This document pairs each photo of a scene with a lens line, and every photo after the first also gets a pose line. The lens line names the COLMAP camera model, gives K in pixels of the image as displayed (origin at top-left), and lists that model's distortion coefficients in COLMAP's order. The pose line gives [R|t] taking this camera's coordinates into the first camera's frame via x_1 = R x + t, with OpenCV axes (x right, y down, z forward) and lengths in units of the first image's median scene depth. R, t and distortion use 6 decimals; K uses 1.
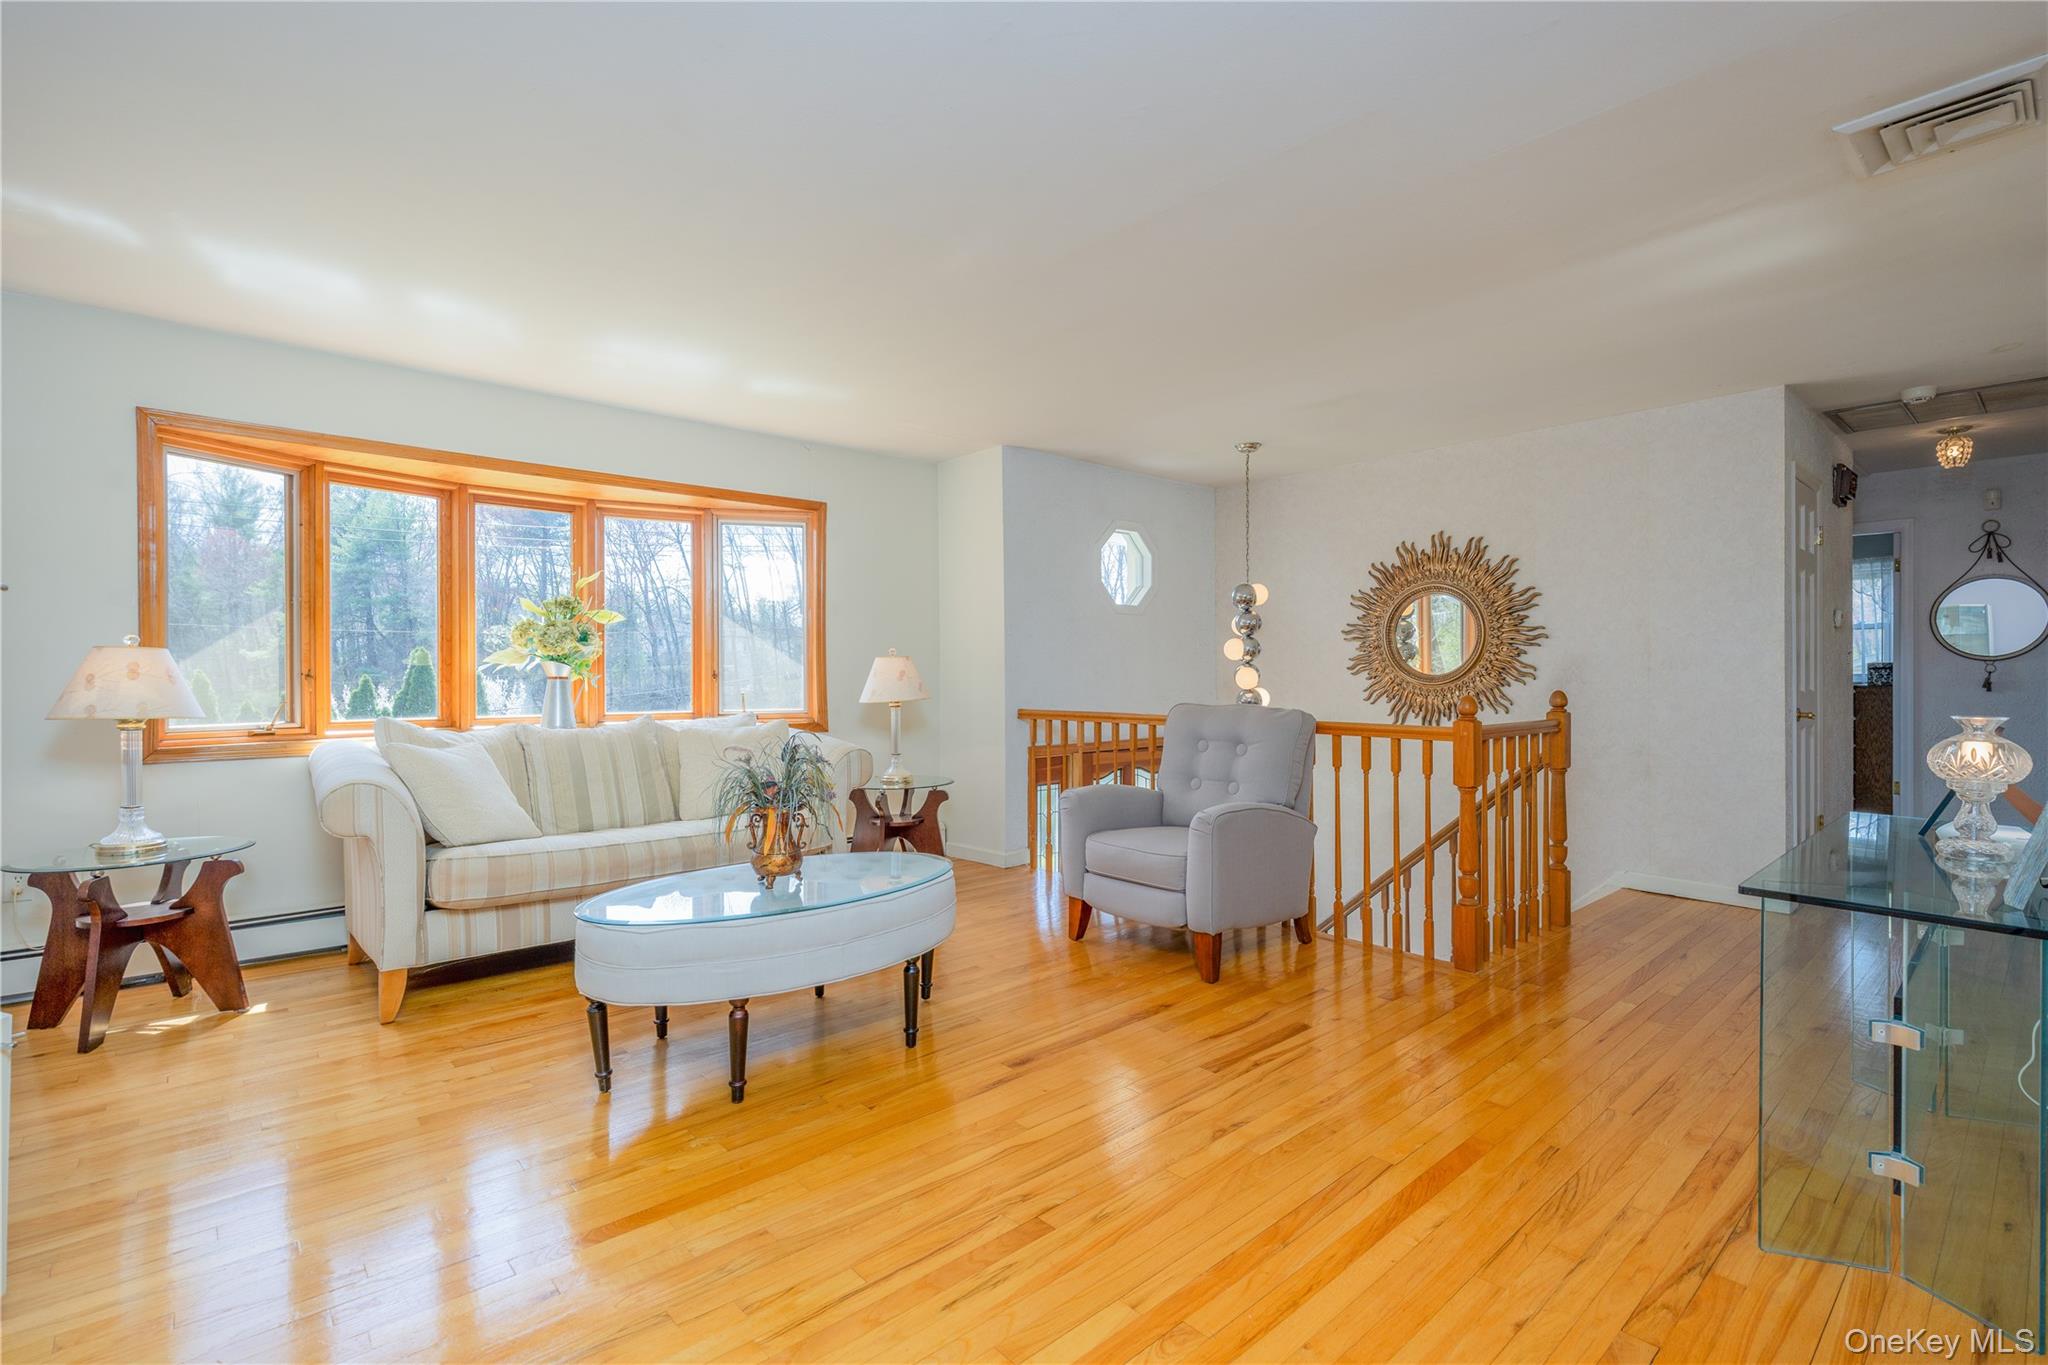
lens RADIAL K [[931.8, 0, 1014.4], [0, 931.8, 676.9], [0, 0, 1]] dist [-0.010465, -0.000037]
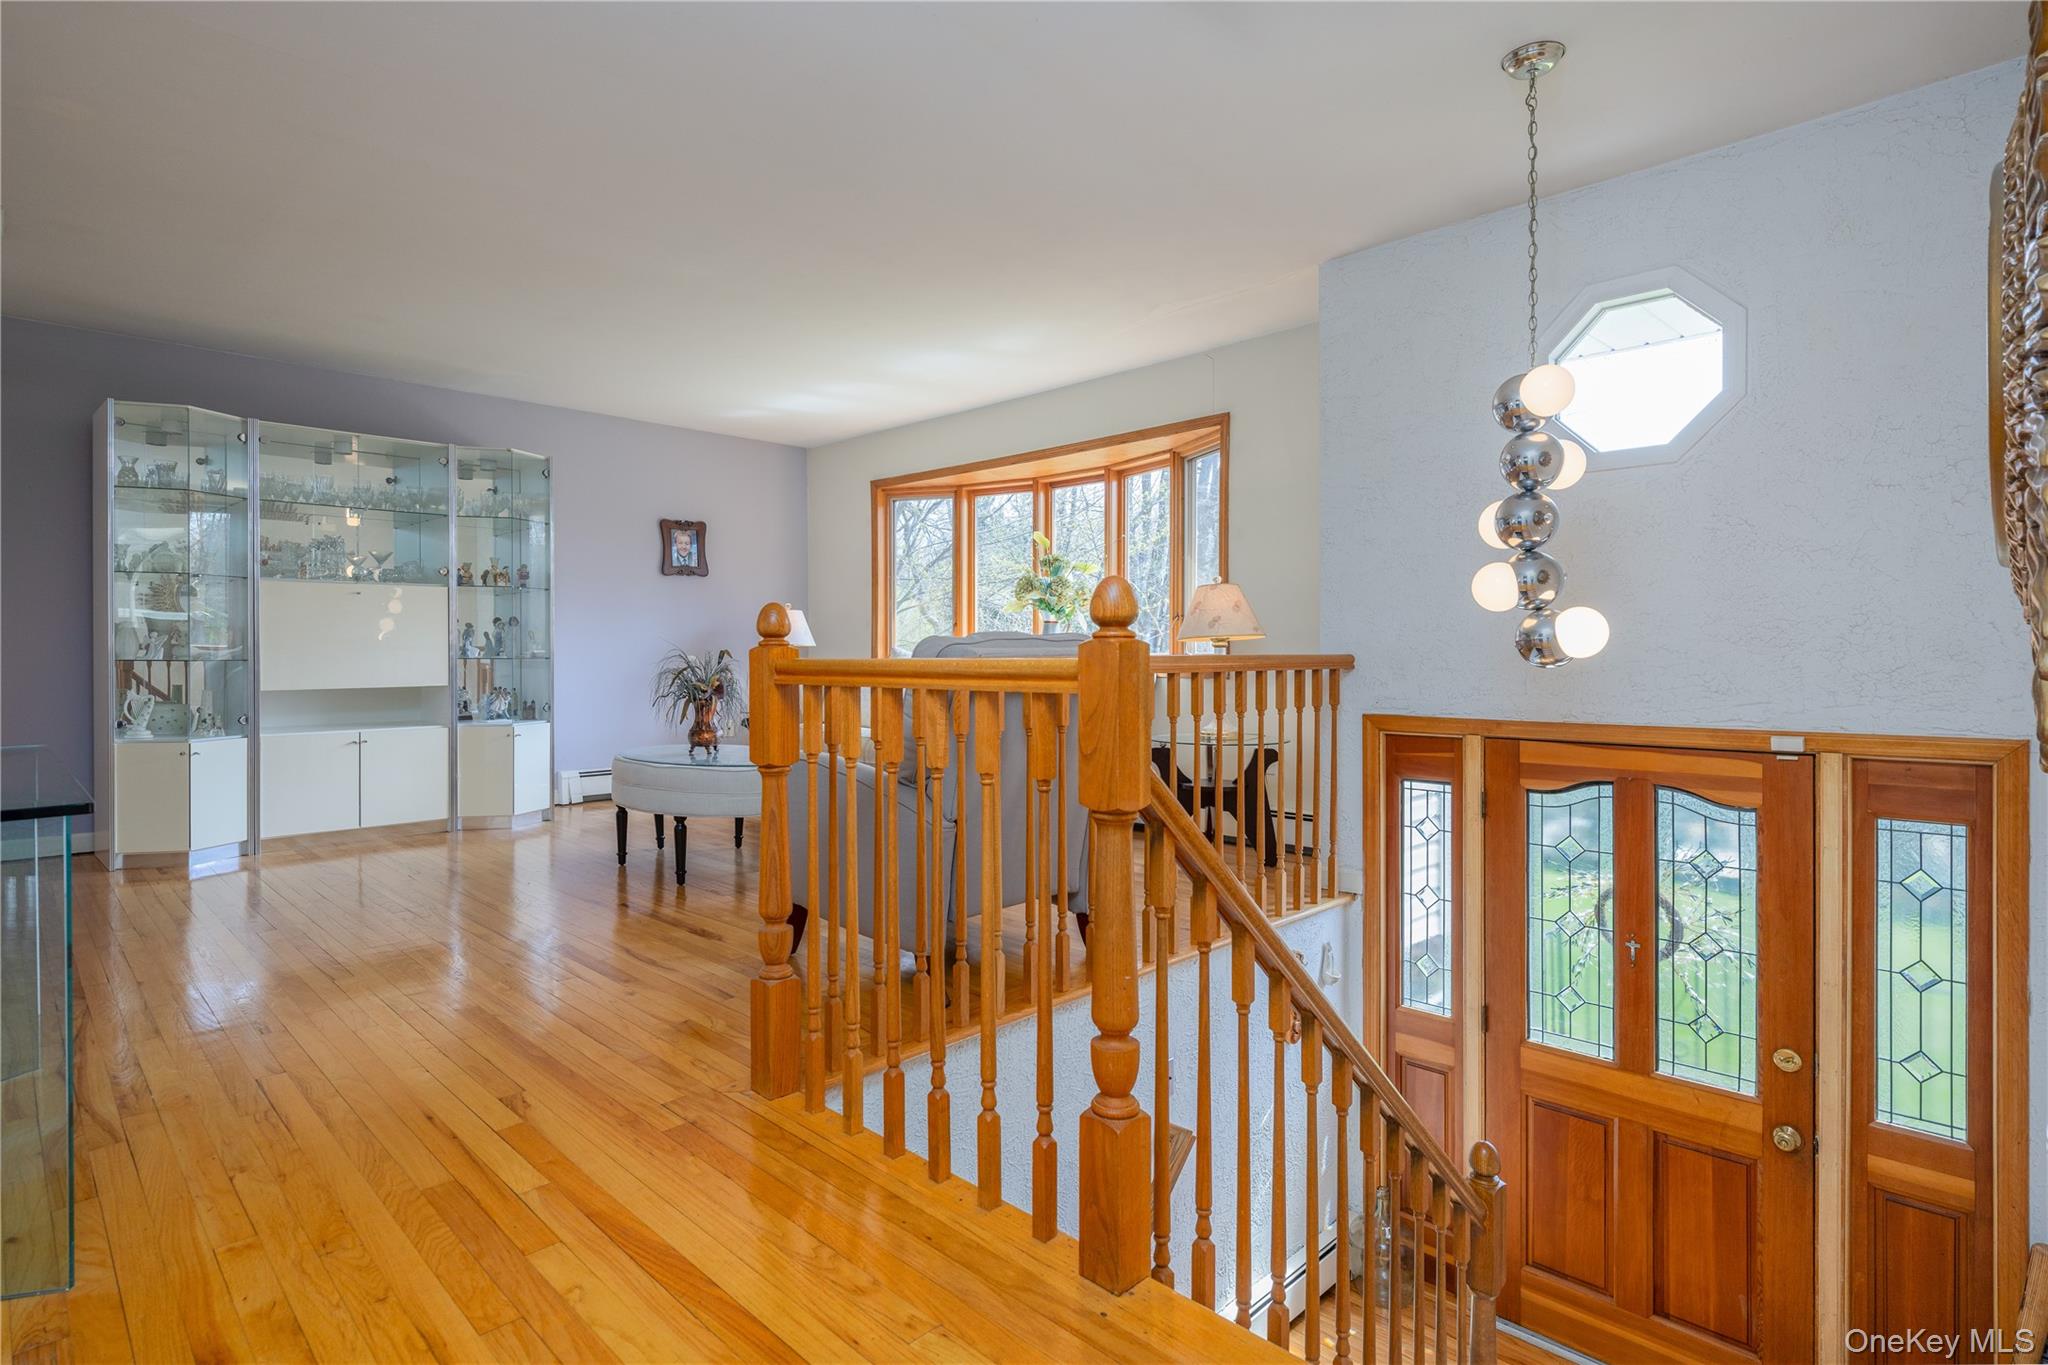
lens RADIAL K [[1034.1, 0, 1015.8], [0, 1034.1, 664.2], [0, 0, 1]] dist [0.000883, -0.000424]
pose [[0.062589, 0.014420, -0.997935, 0.800148], [0.008431, 0.999852, 0.014977, 0.033052], [0.998004, -0.009351, 0.062458, 0.788010]]
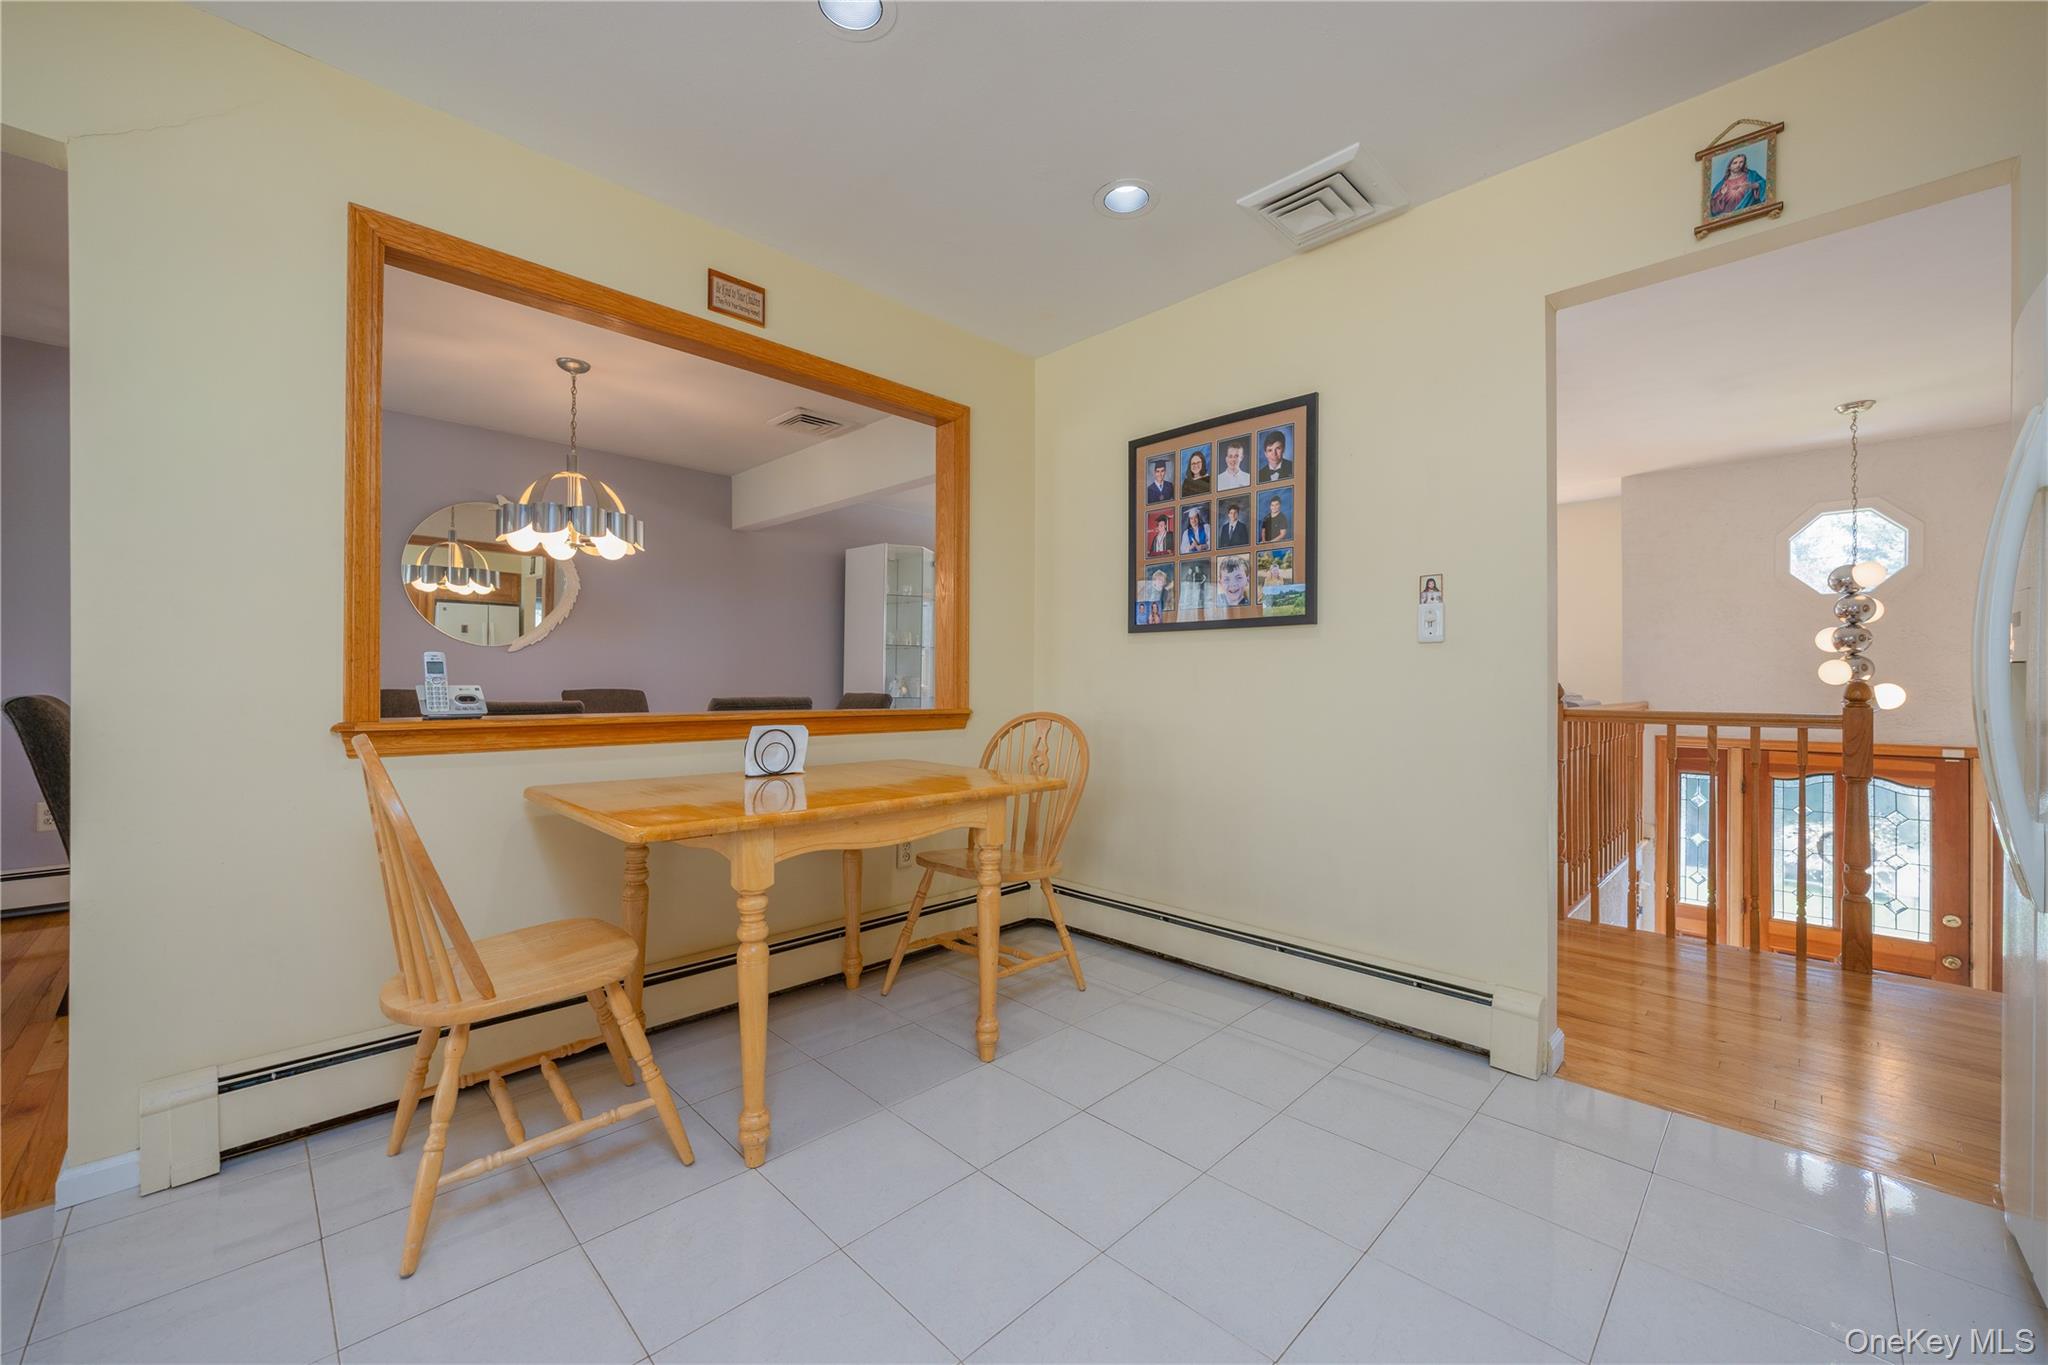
lens RADIAL K [[797.4, 0, 1019.9], [0, 797.4, 682.2], [0, 0, 1]] dist [-0.001084, 0.000011]
pose [[0.059552, 0.003062, -0.998220, 1.040884], [-0.004468, 0.999986, 0.002801, 0.015699], [0.998215, 0.004293, 0.059565, 0.199887]]
